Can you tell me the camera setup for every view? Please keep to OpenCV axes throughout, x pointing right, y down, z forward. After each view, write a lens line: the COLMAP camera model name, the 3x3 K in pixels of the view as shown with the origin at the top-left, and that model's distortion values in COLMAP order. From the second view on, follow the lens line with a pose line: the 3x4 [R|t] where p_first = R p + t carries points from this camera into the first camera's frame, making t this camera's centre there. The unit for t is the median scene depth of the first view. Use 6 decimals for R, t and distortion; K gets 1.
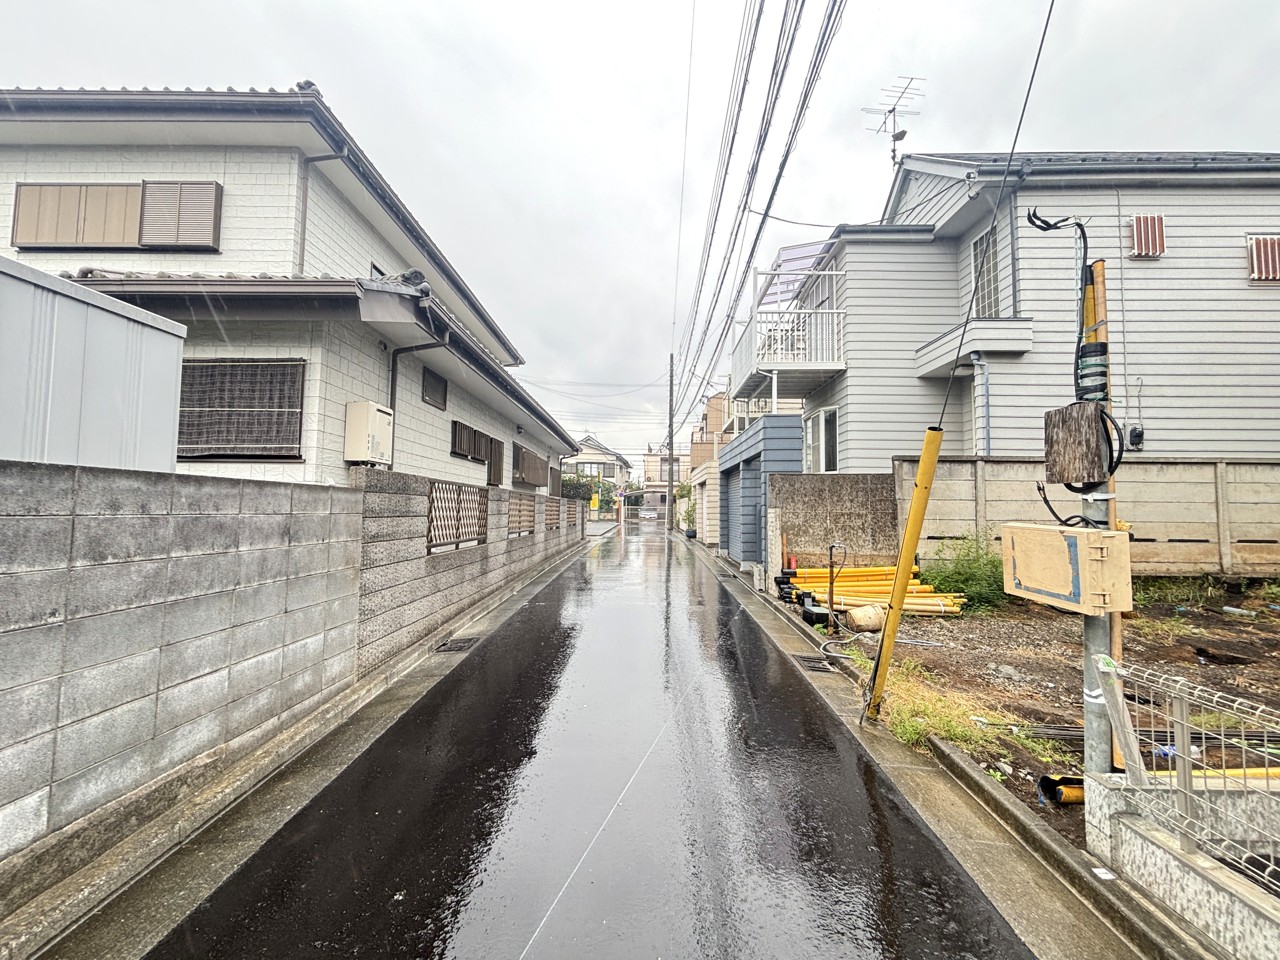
lens RADIAL K [[510.3, 0, 640.4], [0, 510.3, 477.5], [0, 0, 1]] dist [-0.004262, -0.000368]
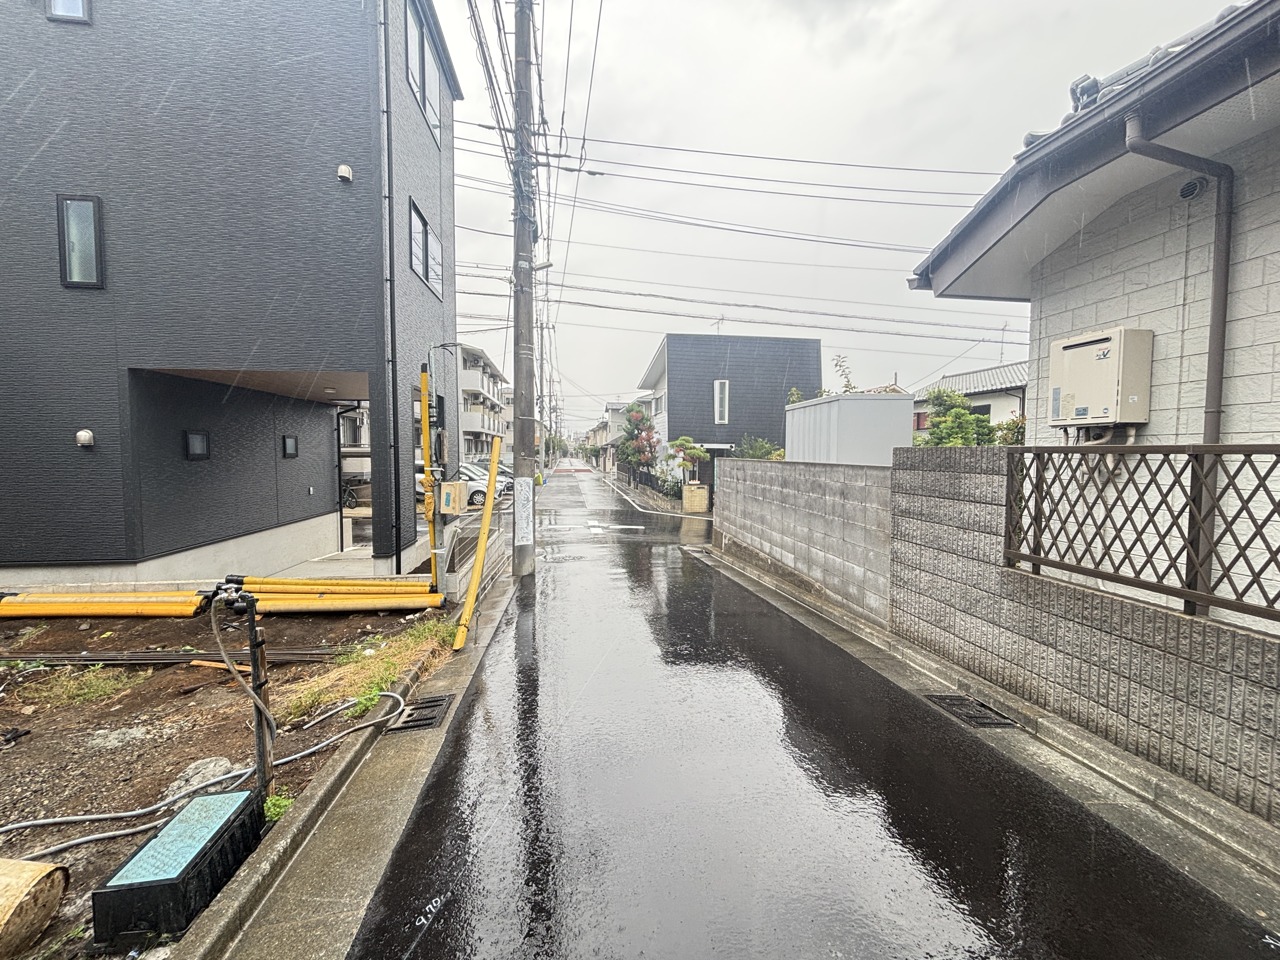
lens RADIAL K [[510.3, 0, 639.7], [0, 510.3, 478.5], [0, 0, 1]] dist [-0.004262, -0.000368]
pose [[-0.989250, -0.002850, -0.146206, 0.070819], [-0.000856, 0.999906, -0.013694, 0.025431], [0.146232, -0.013422, -0.989159, 0.800922]]
